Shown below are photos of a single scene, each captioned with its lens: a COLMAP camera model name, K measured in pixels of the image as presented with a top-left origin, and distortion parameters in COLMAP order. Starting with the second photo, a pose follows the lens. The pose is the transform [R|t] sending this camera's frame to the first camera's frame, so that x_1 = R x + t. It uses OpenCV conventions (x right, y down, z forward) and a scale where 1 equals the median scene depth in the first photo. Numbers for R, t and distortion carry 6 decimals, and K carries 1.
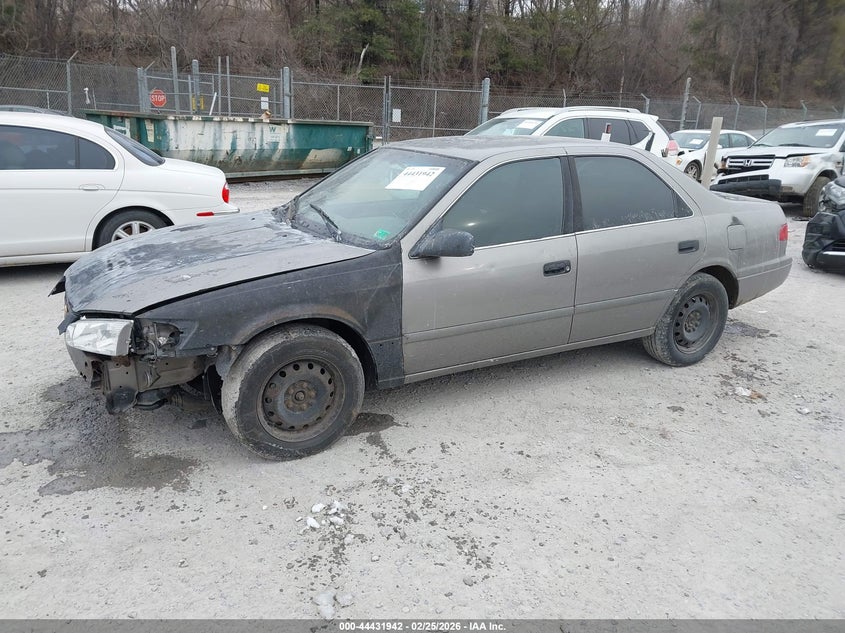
lens RADIAL K [[695.5, 0, 408.2], [0, 695.5, 312.3], [0, 0, 1]] dist [0.009153, -0.007418]
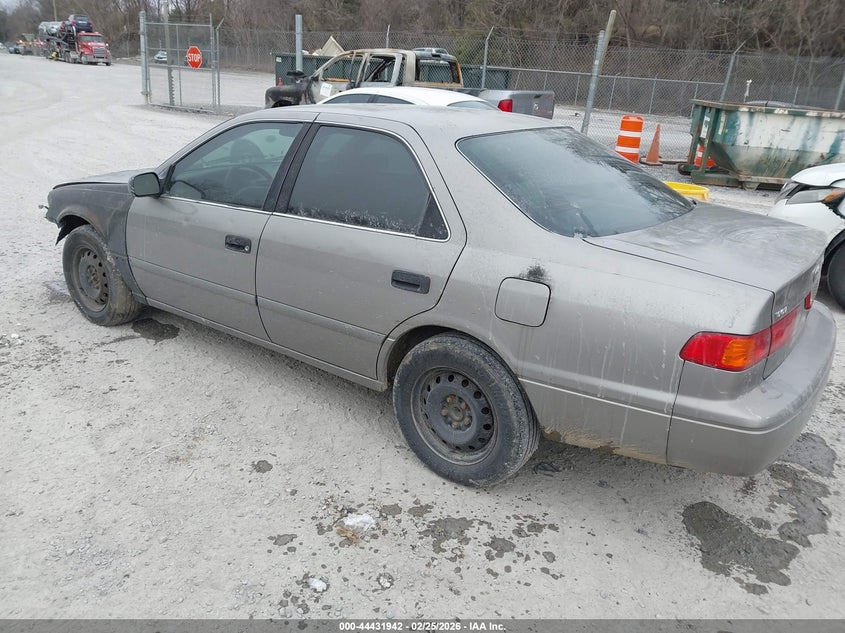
lens RADIAL K [[695.5, 0, 408.2], [0, 695.5, 312.3], [0, 0, 1]] dist [0.009153, -0.007418]
pose [[0.379971, 0.290919, -0.878059, 0.907130], [-0.296049, 0.937571, 0.182525, -0.171478], [0.876343, 0.190595, 0.442376, 0.672239]]
